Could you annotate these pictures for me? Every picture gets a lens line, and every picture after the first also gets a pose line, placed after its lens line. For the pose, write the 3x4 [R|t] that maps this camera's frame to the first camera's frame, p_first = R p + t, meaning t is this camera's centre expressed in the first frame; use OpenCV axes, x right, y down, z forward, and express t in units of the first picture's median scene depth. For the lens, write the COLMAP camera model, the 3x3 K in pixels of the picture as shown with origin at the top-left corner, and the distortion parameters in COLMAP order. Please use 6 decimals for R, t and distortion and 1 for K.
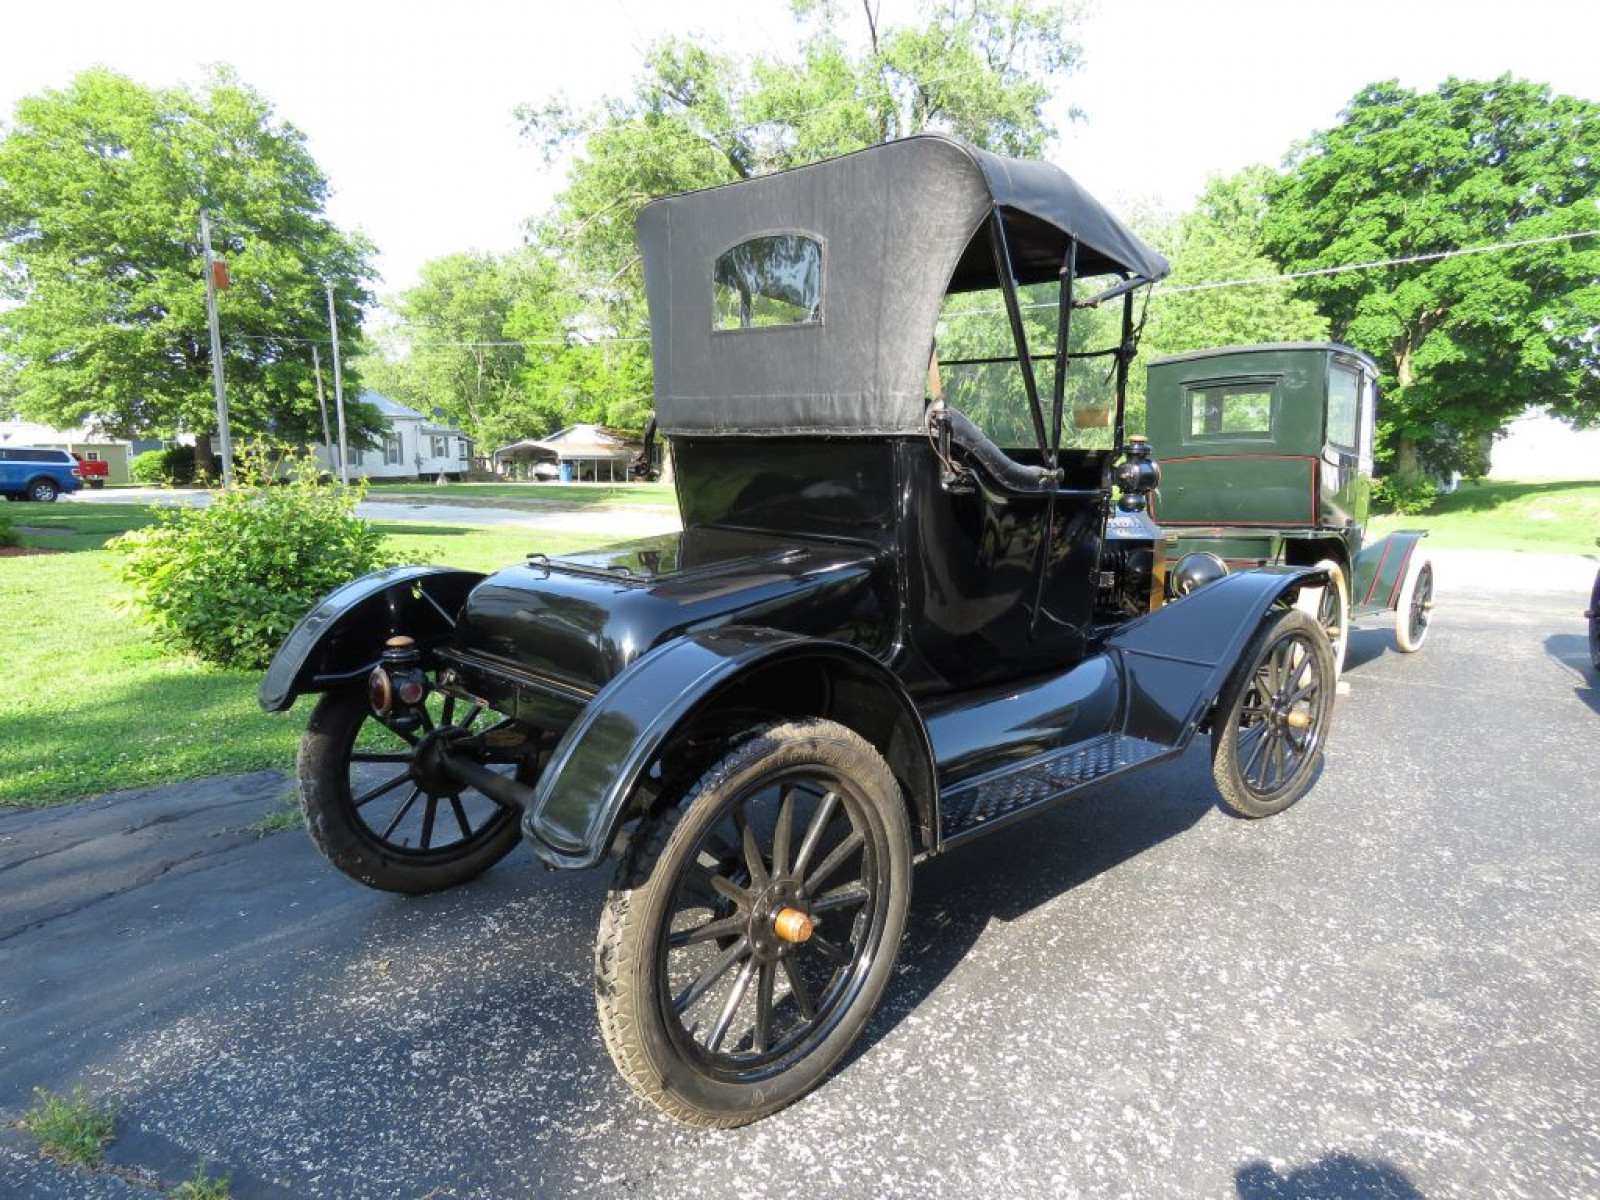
lens RADIAL K [[1027.7, 0, 800.0], [0, 1027.7, 600.0], [0, 0, 1]] dist [-0.000748, 0.004497]
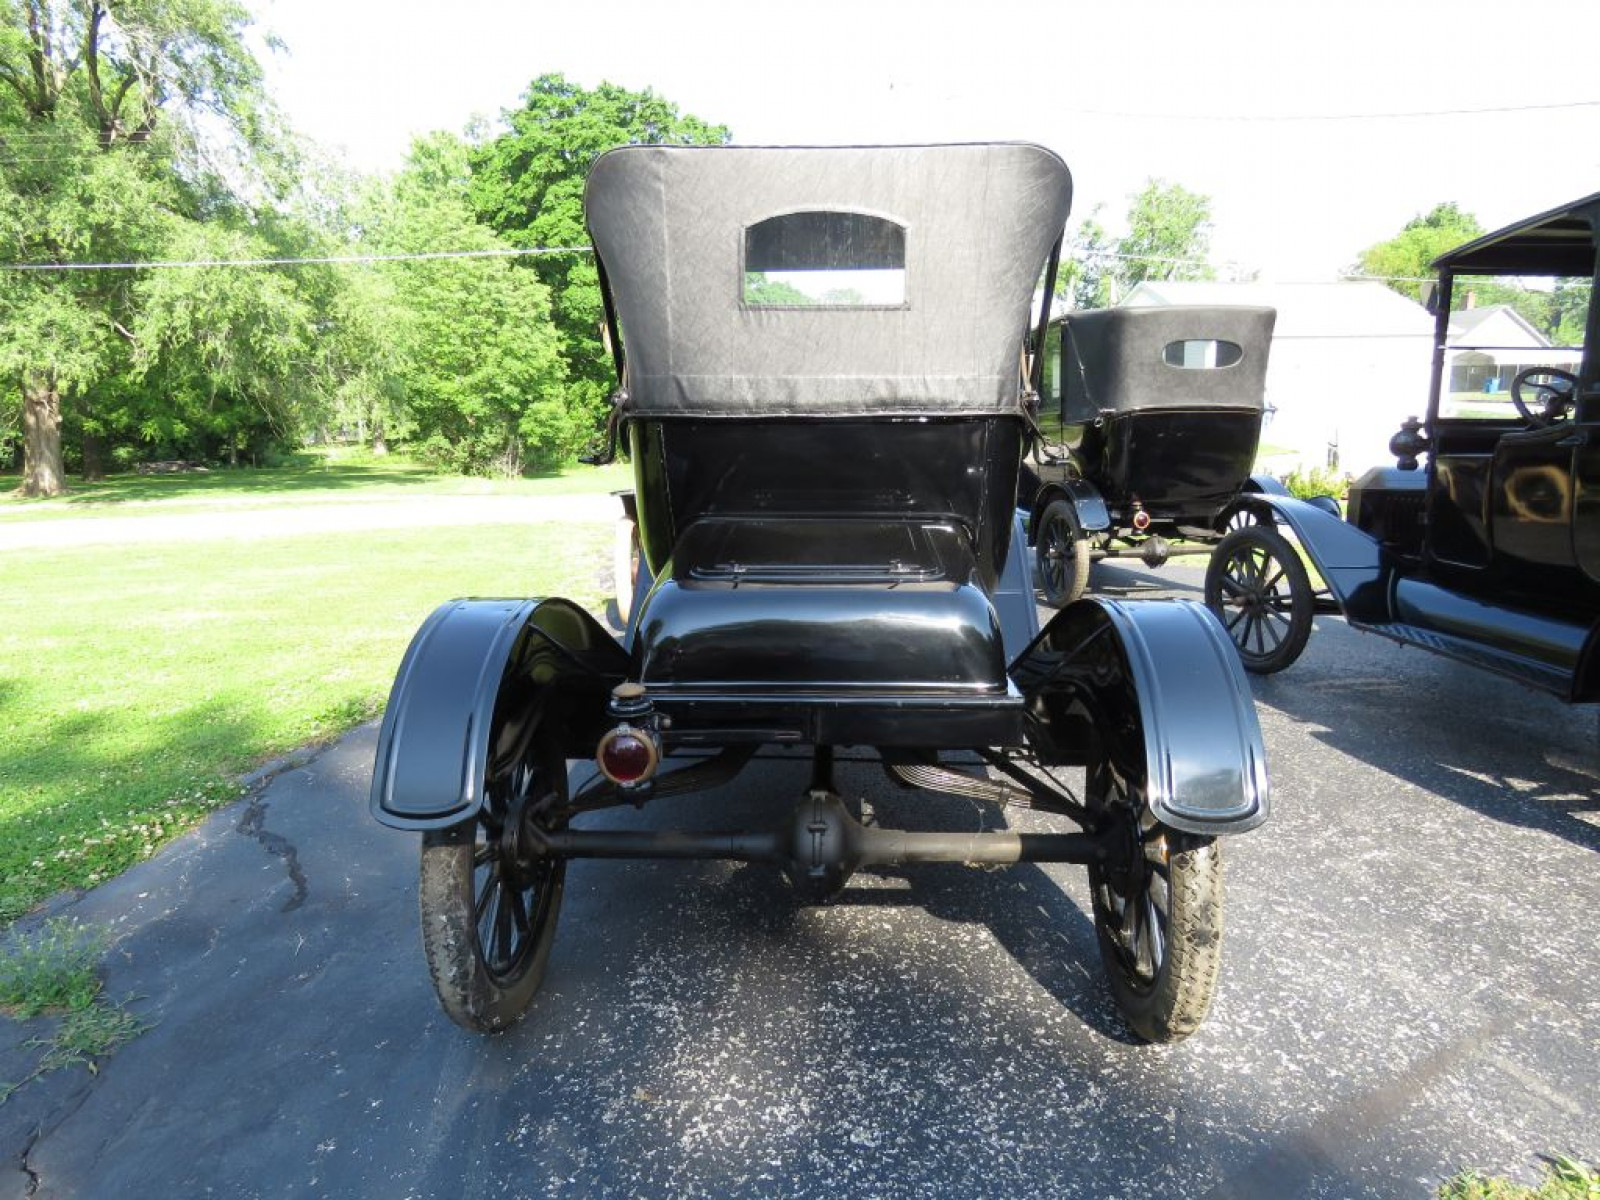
lens RADIAL K [[1011.6, 0, 792.1], [0, 1011.6, 598.1], [0, 0, 1]] dist [-0.004235, 0.002305]
pose [[0.740282, -0.146002, 0.656252, -0.333938], [0.119489, 0.989166, 0.085279, -0.034882], [-0.661593, 0.015284, 0.749707, 0.139091]]
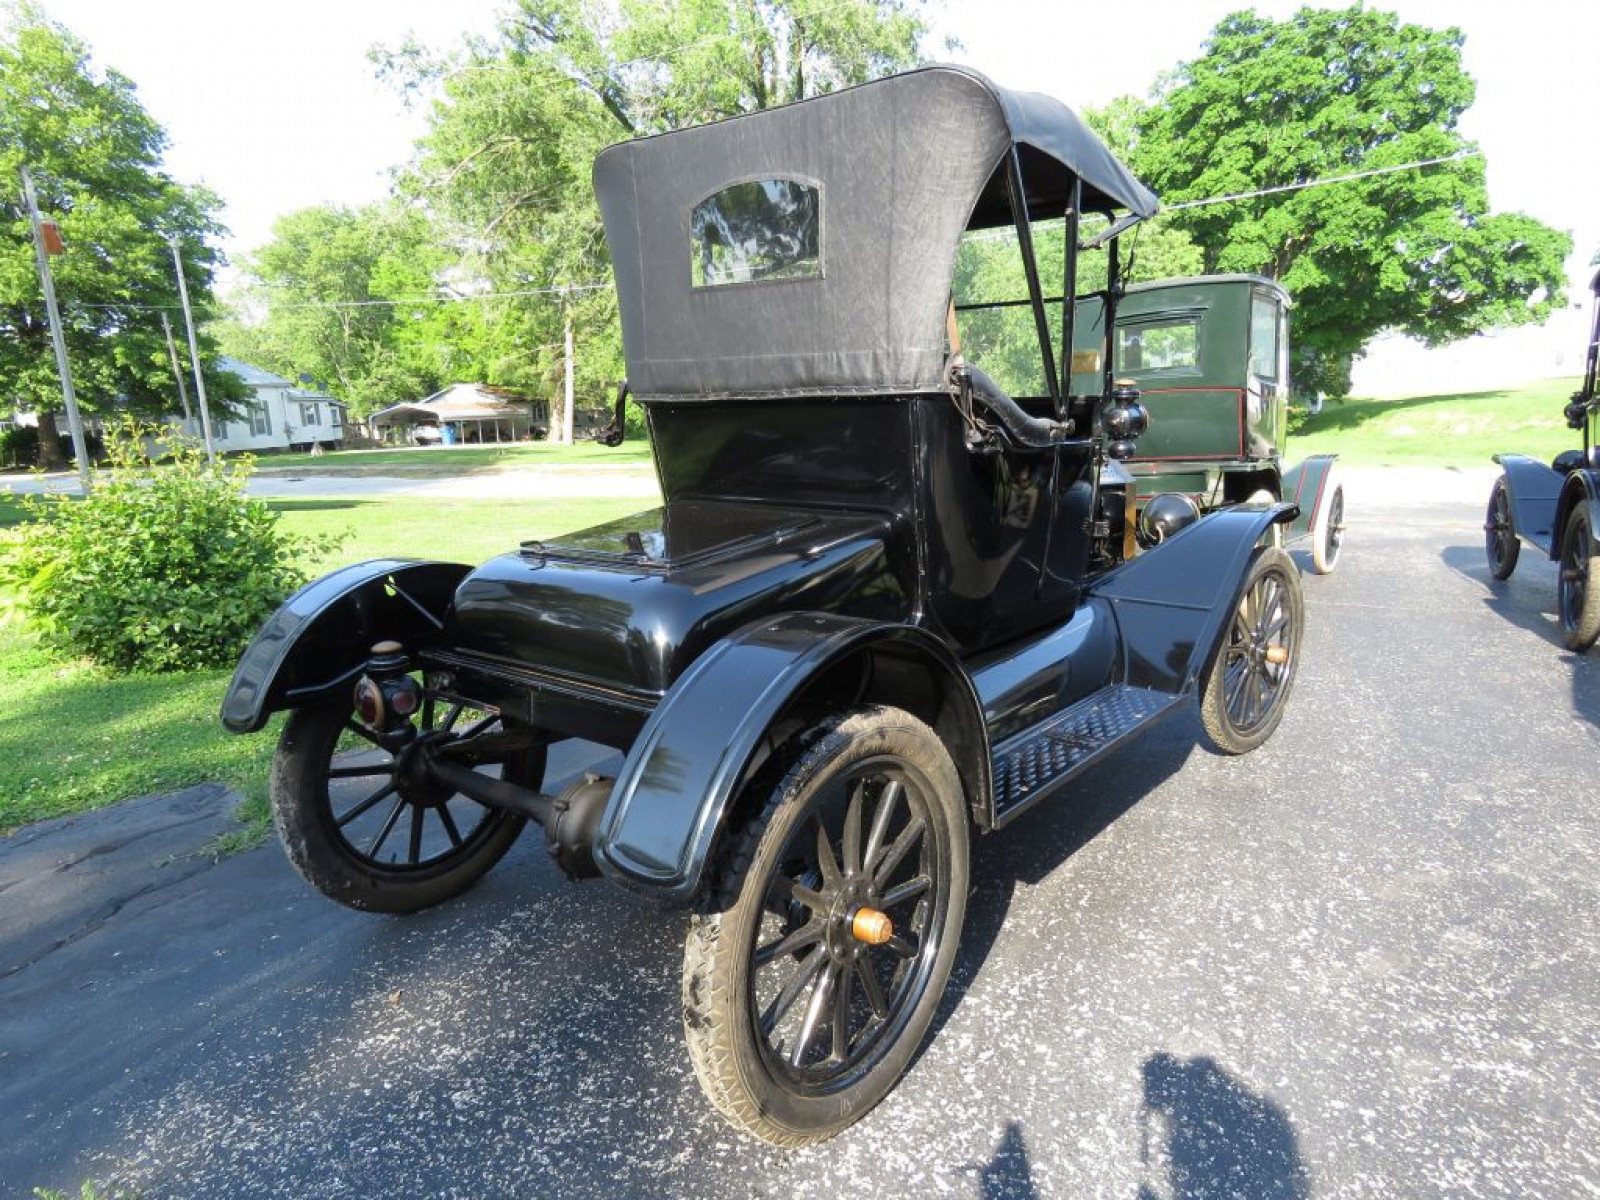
lens RADIAL K [[1027.7, 0, 800.0], [0, 1027.7, 600.0], [0, 0, 1]] dist [-0.000748, 0.004497]
pose [[0.993180, -0.064411, 0.097183, -0.046802], [0.059486, 0.996834, 0.052753, -0.011479], [-0.100273, -0.046612, 0.993868, 0.026845]]
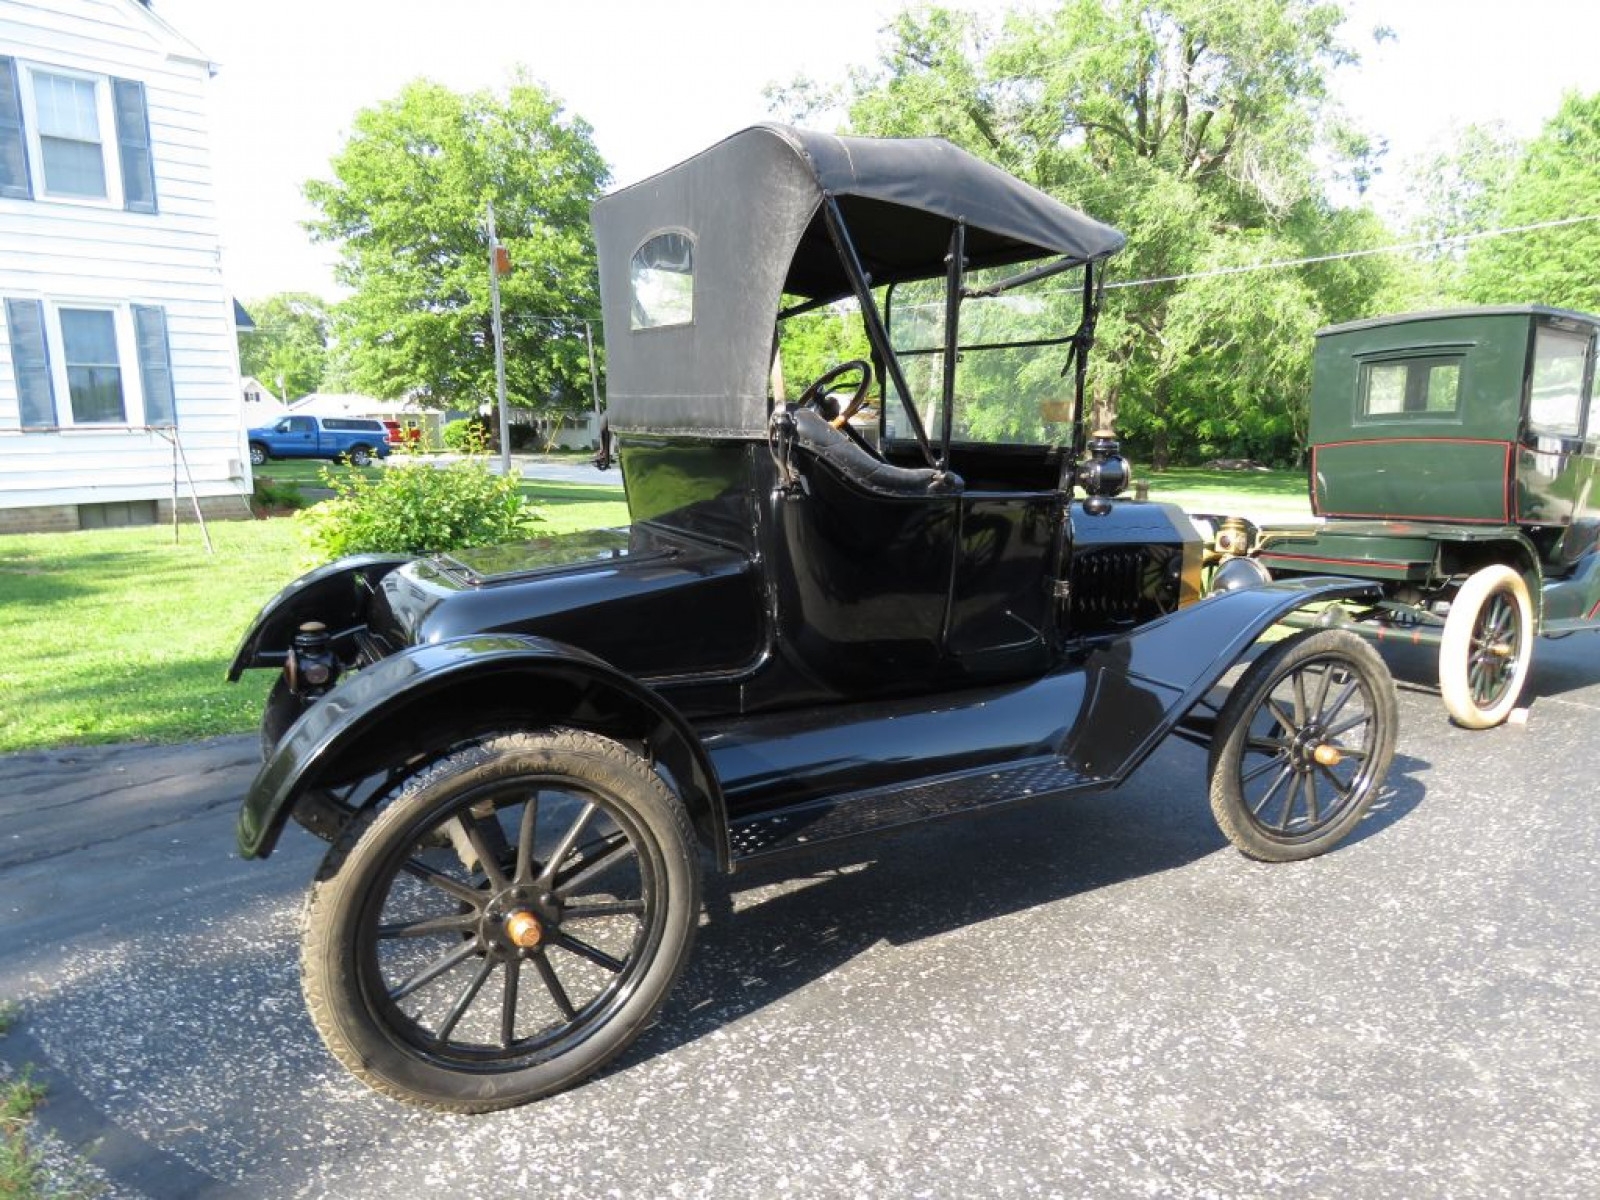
lens RADIAL K [[1027.3, 0, 799.9], [0, 1027.3, 603.2], [0, 0, 1]] dist [-0.005075, 0.018019]
pose [[0.967716, 0.044676, -0.248053, 0.161231], [-0.036301, 0.998609, 0.038235, -0.018279], [0.249416, -0.027996, 0.967992, 0.028931]]
